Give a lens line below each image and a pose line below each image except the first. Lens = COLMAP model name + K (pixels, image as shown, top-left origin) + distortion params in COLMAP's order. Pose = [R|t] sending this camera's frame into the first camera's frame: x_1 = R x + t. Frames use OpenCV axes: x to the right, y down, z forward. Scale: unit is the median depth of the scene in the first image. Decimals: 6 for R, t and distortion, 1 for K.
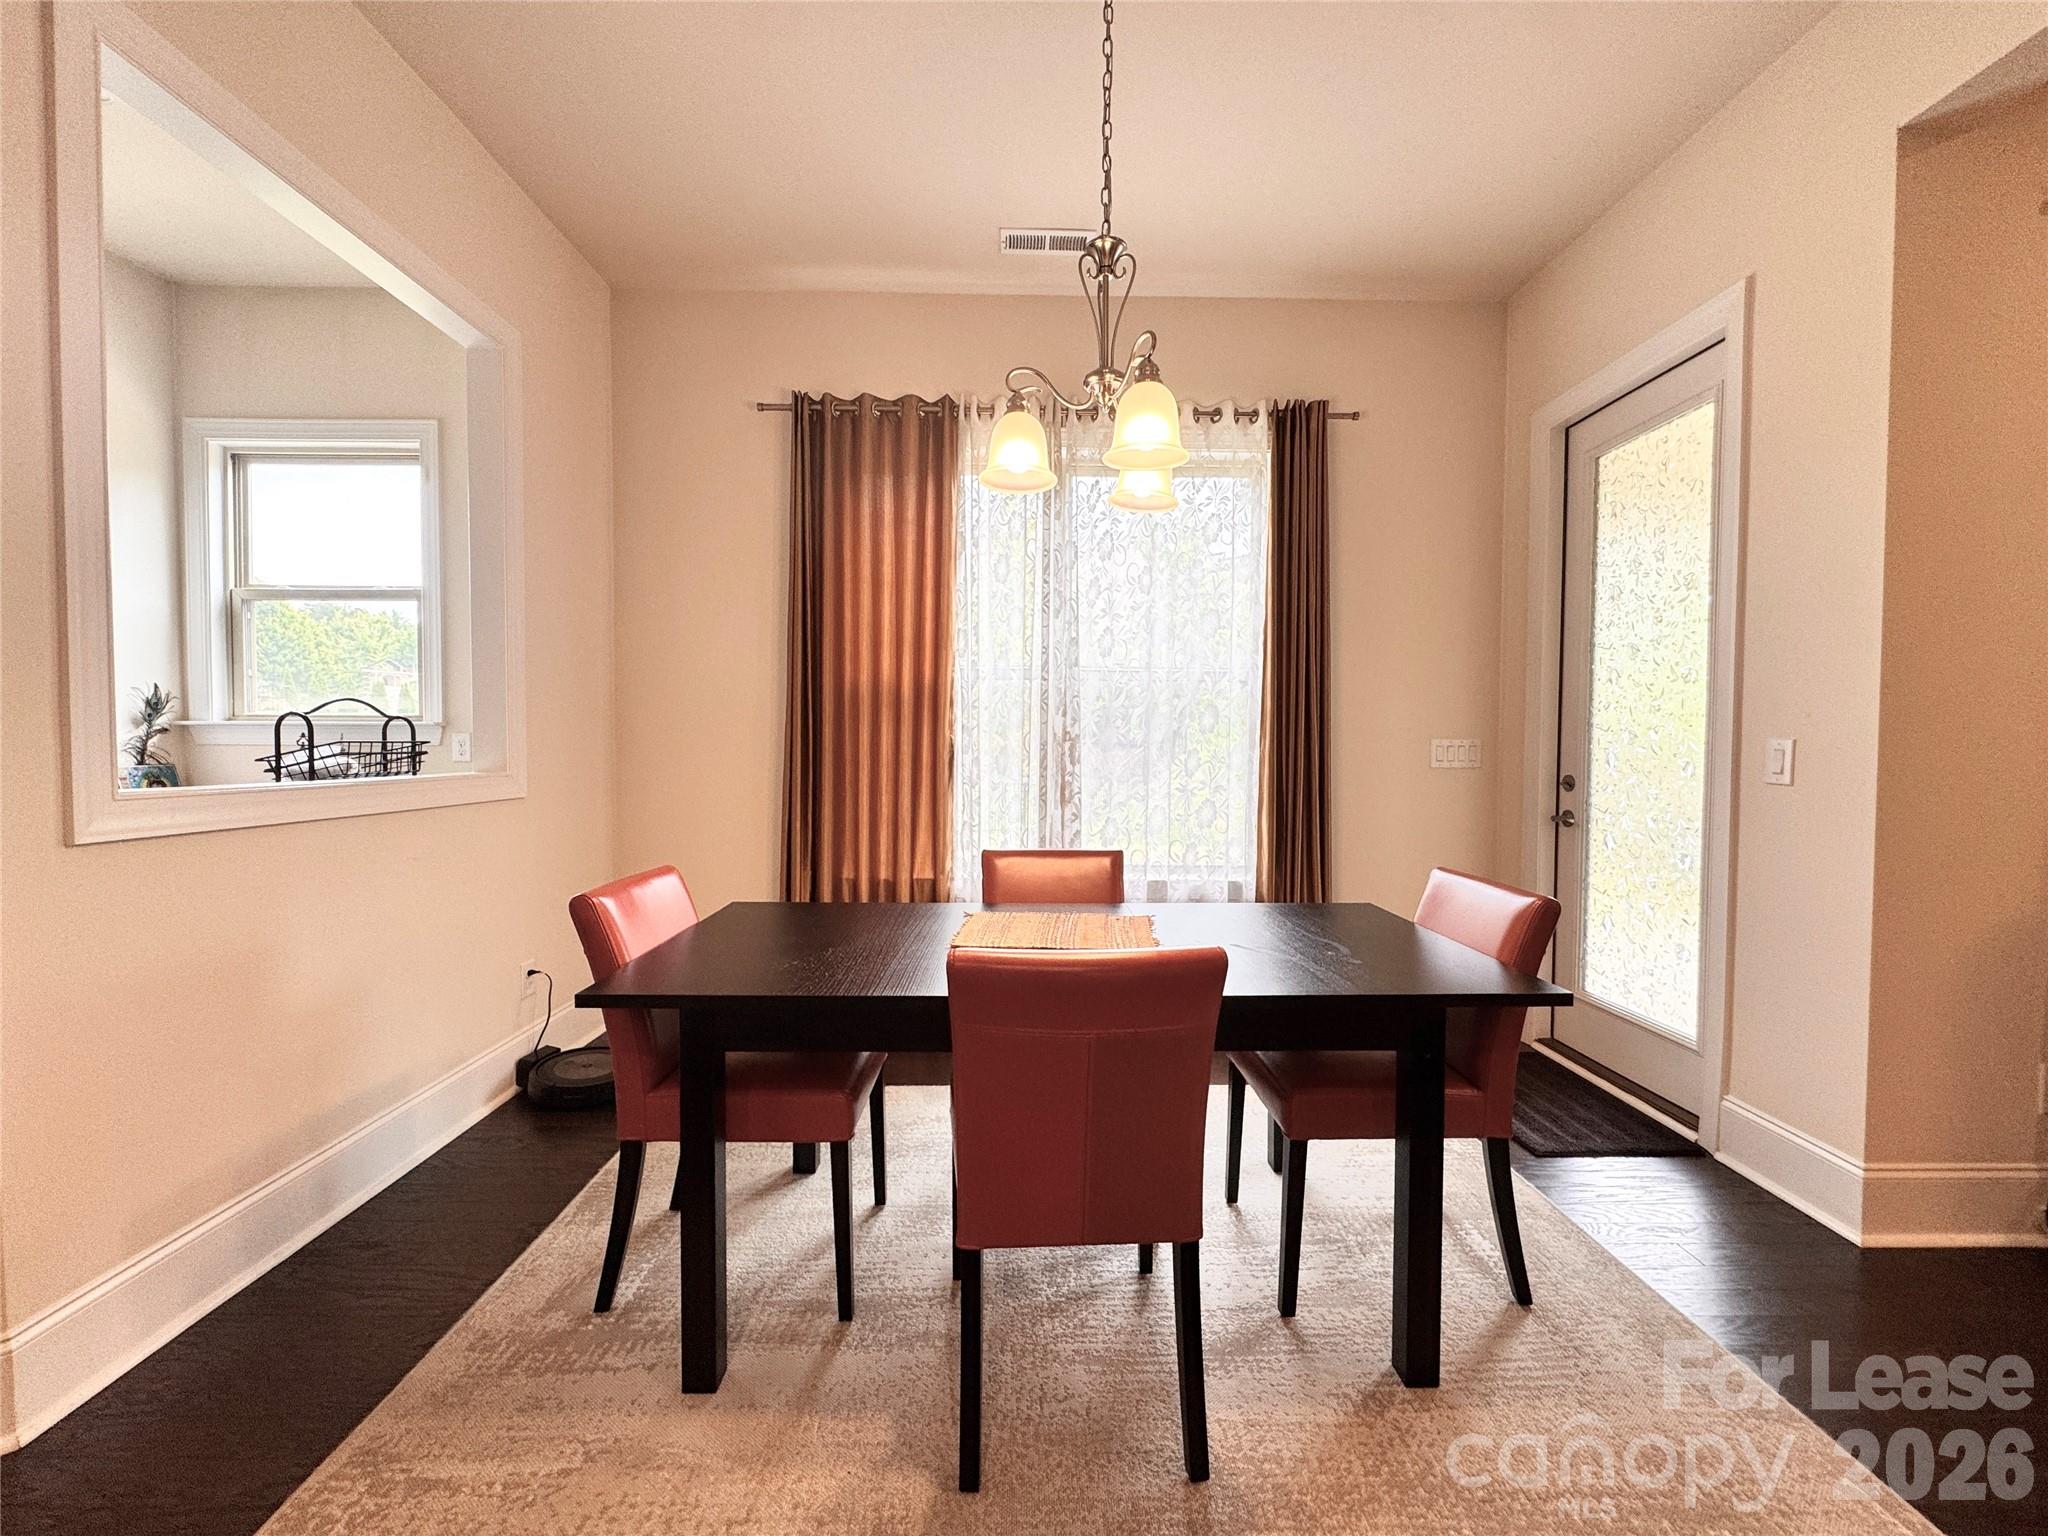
lens RADIAL K [[815.1, 0, 1033.6], [0, 815.1, 767.1], [0, 0, 1]] dist [-0.005139, -0.000129]
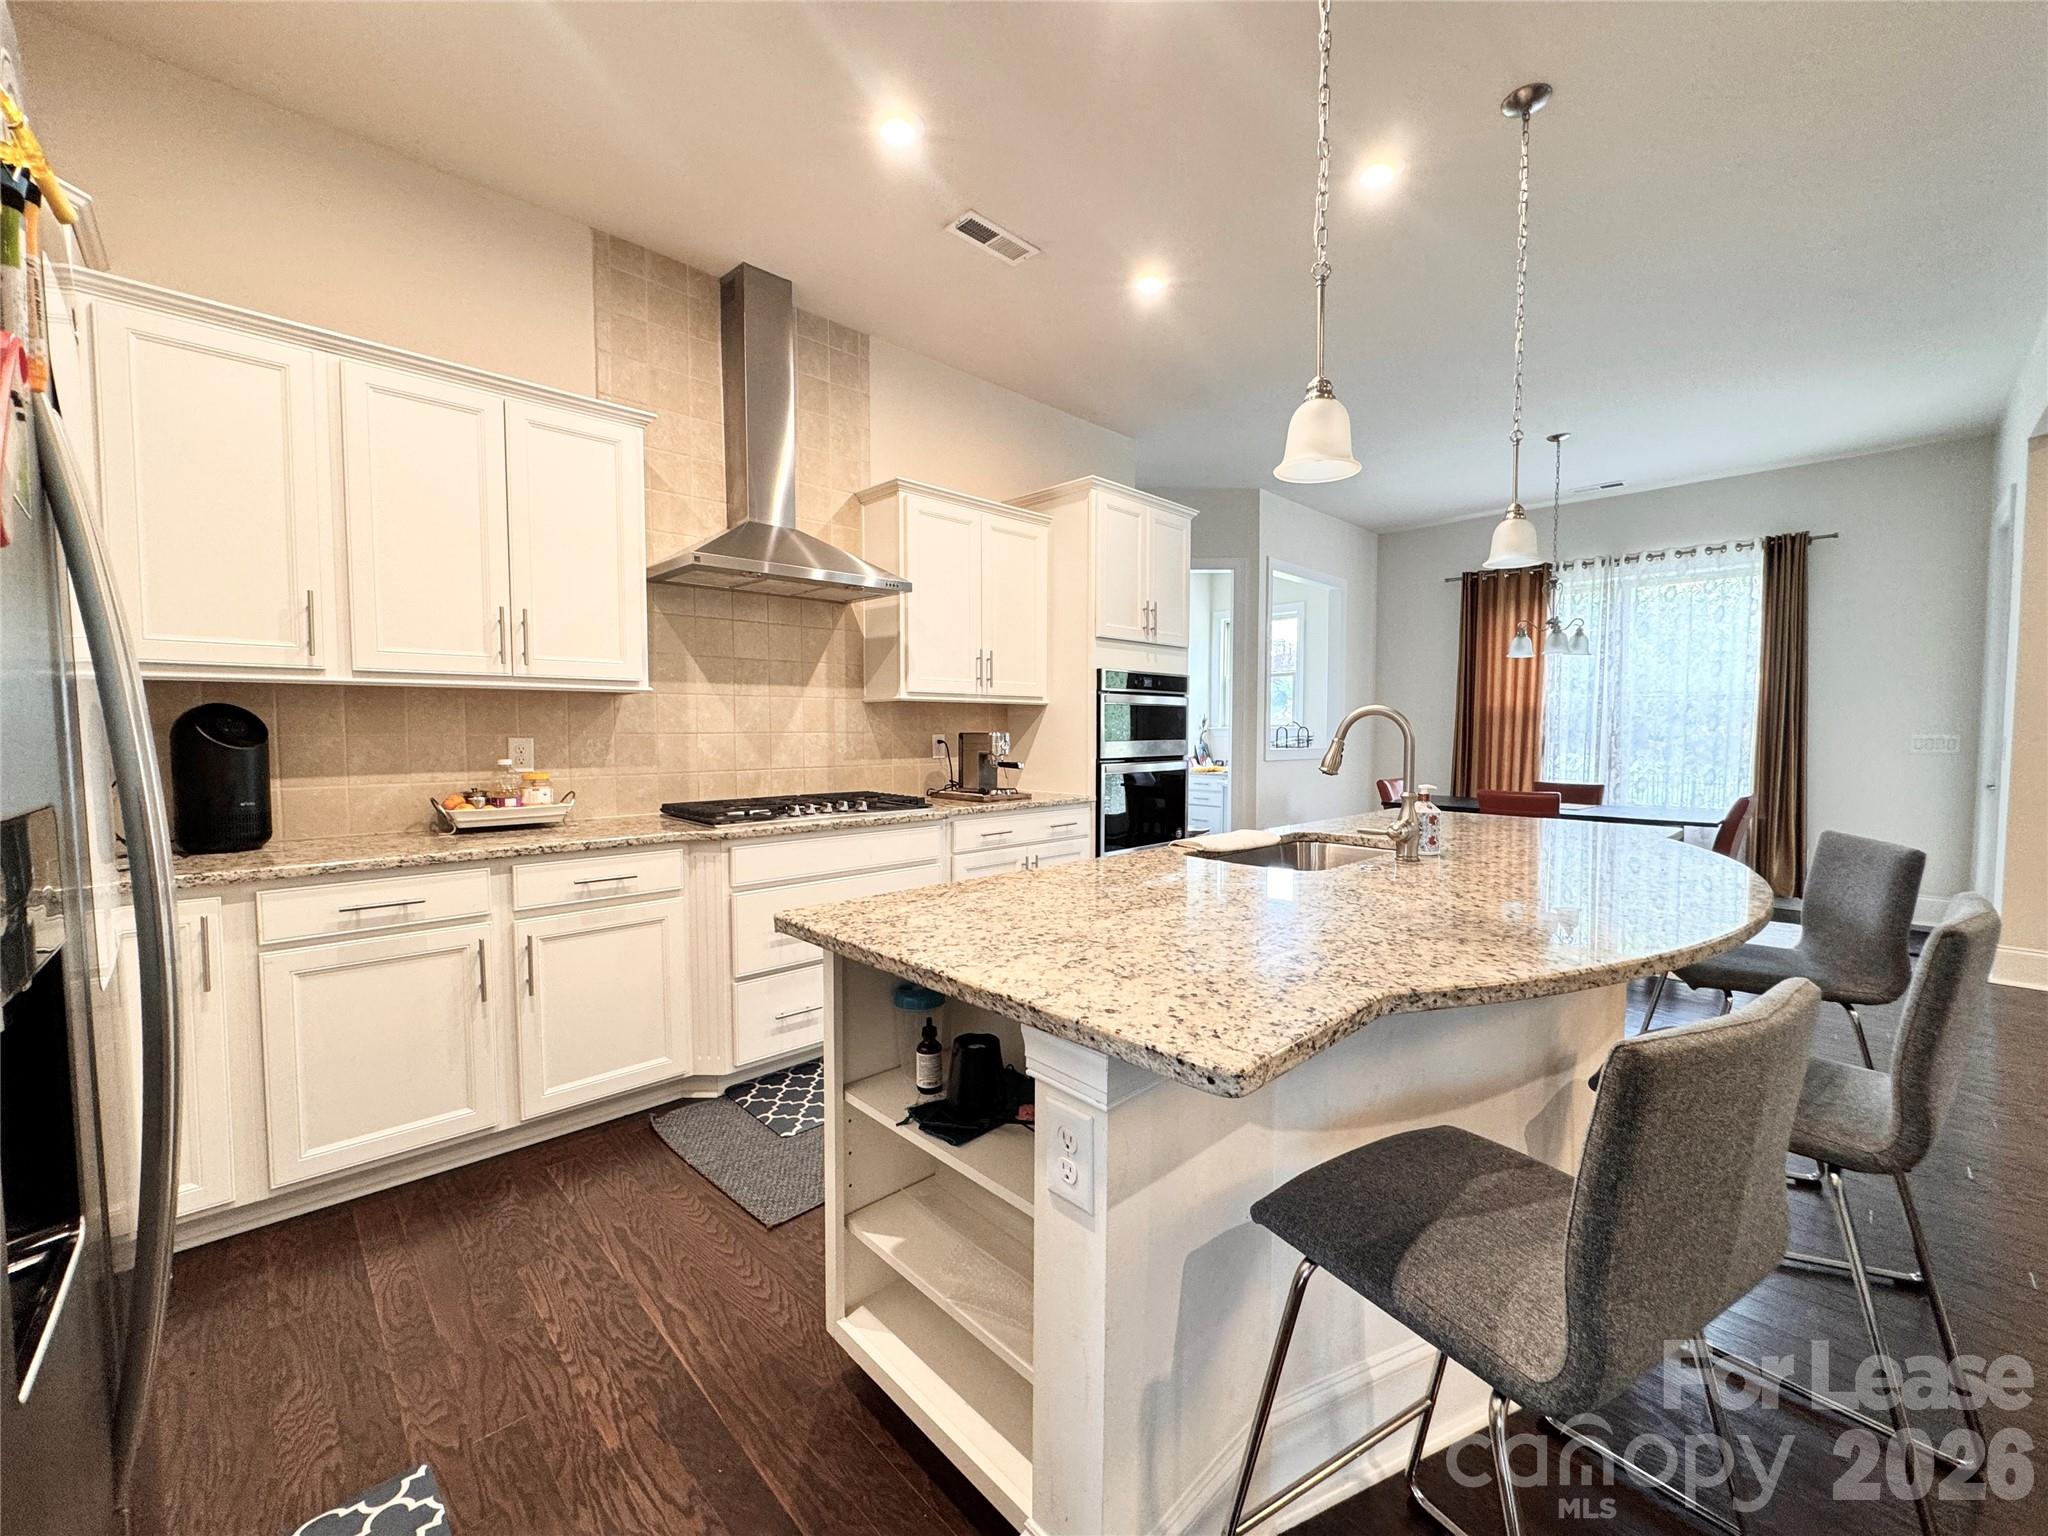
lens RADIAL K [[815.1, 0, 1023.0], [0, 815.1, 769.1], [0, 0, 1]] dist [-0.005139, -0.000129]
pose [[0.683064, 0.031901, -0.729661, 0.484967], [-0.022120, 0.999491, 0.022990, 0.032225], [0.730023, 0.000437, 0.683422, -1.286173]]
